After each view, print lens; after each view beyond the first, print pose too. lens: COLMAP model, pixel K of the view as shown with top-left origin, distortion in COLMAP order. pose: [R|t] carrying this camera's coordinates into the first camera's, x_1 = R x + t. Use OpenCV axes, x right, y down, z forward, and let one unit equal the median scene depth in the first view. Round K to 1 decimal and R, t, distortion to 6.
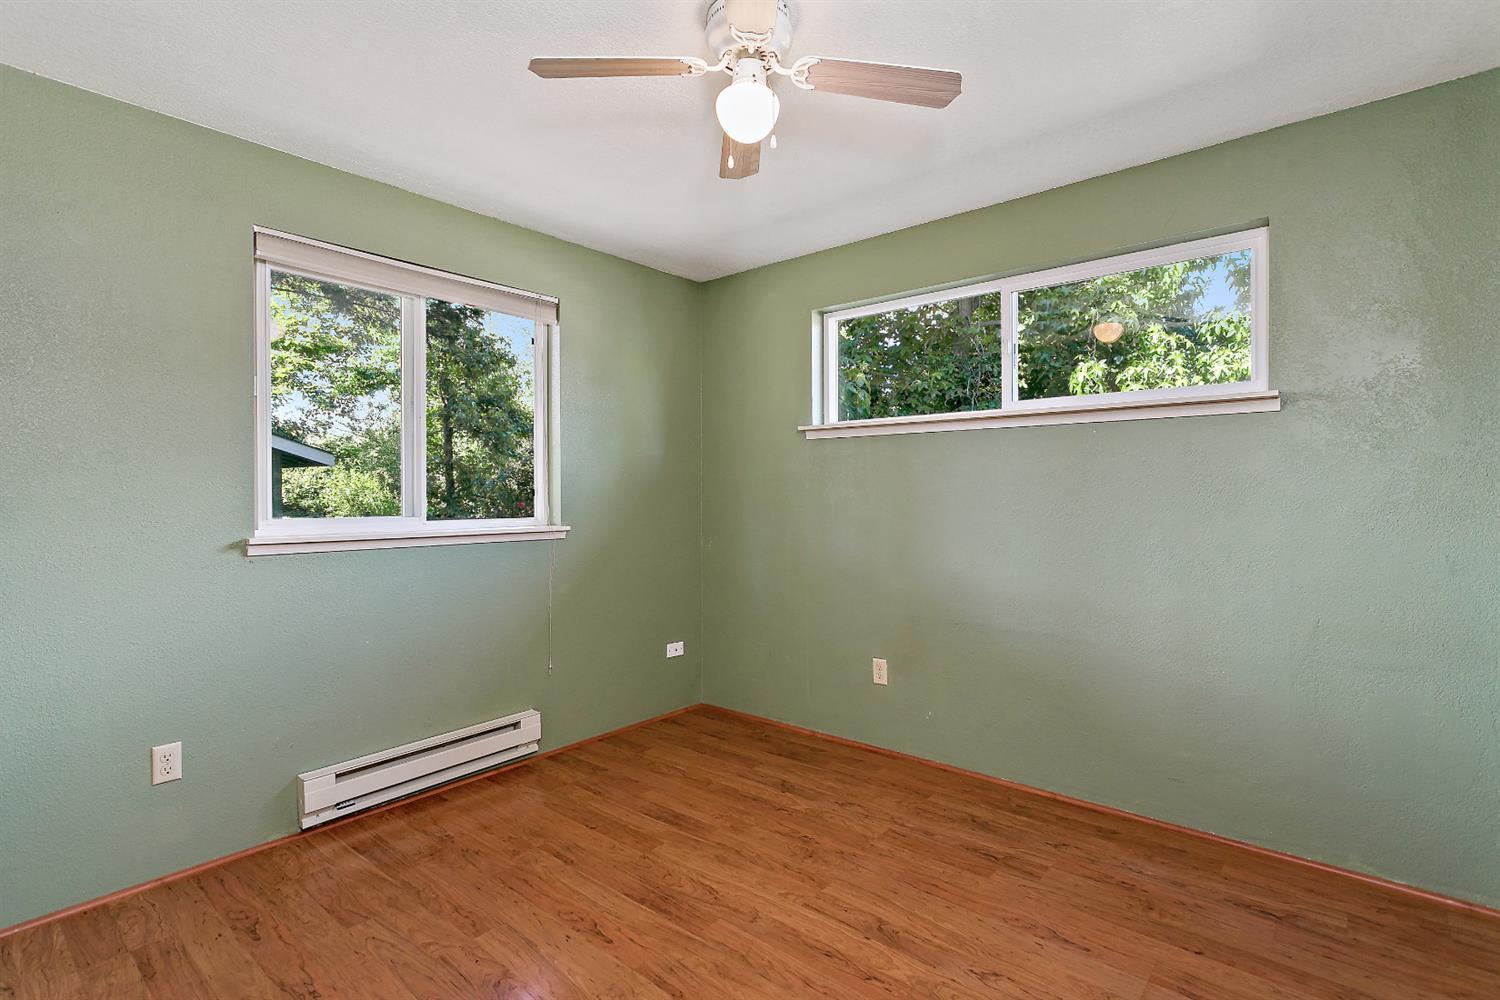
lens RADIAL K [[722.3, 0, 738.2], [0, 722.3, 487.1], [0, 0, 1]] dist [0.004881, -0.000040]
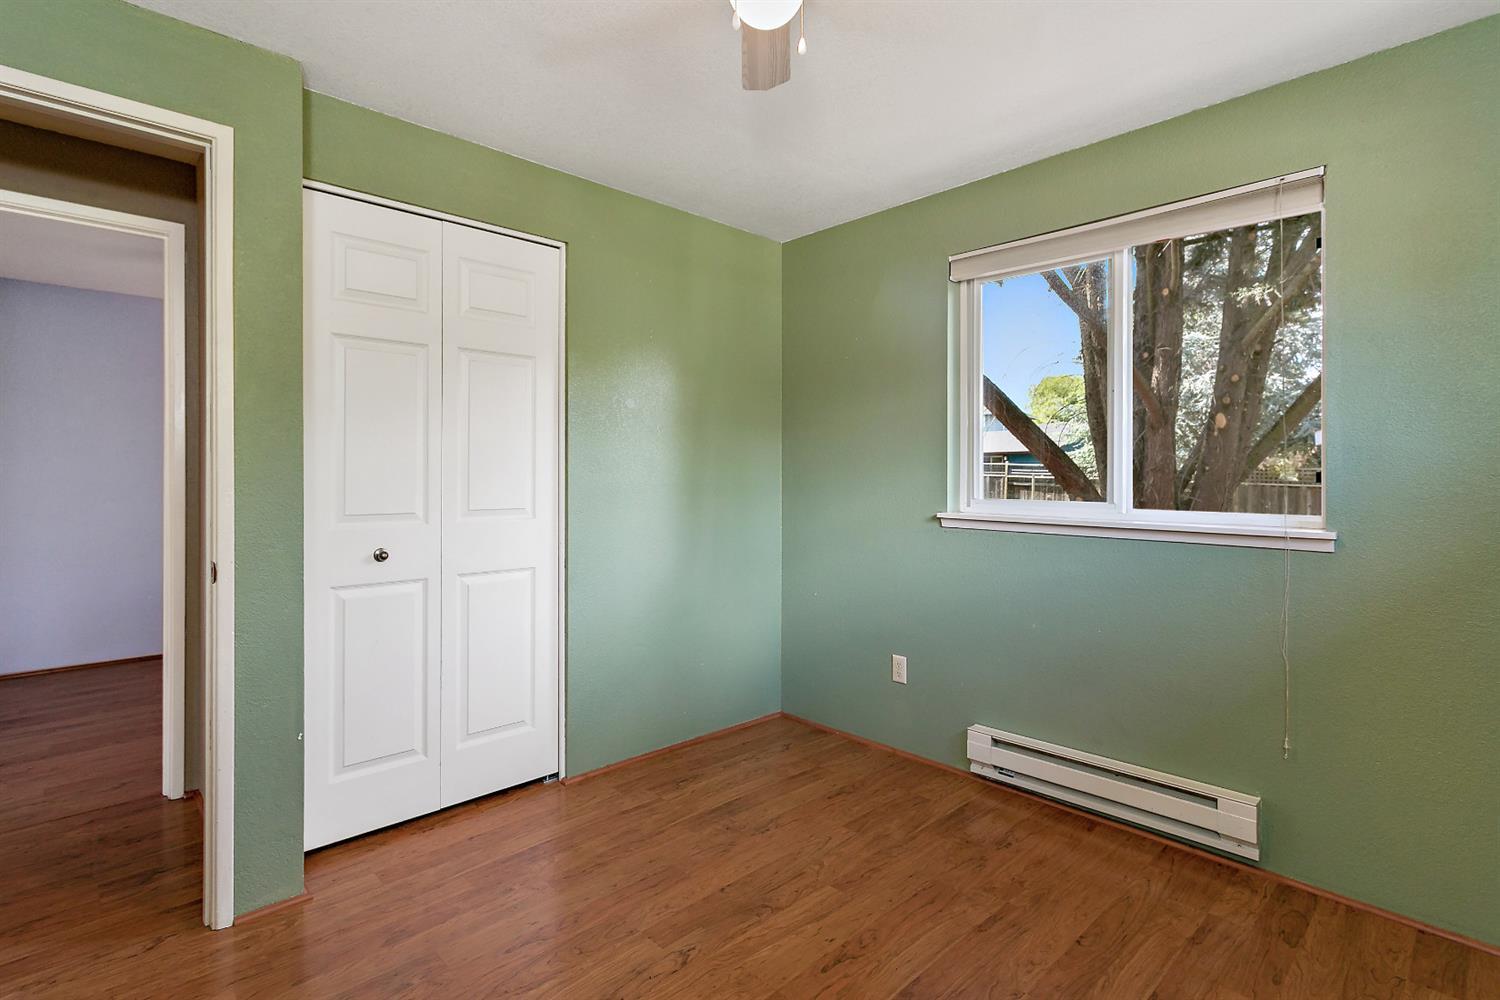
lens RADIAL K [[709.9, 0, 739.5], [0, 709.9, 468.9], [0, 0, 1]] dist [0.004001, 0.000363]
pose [[-0.114698, -0.008924, -0.993360, 0.525055], [0.012802, 0.999863, -0.010461, 0.000036], [0.993318, -0.013917, -0.114568, 0.716965]]
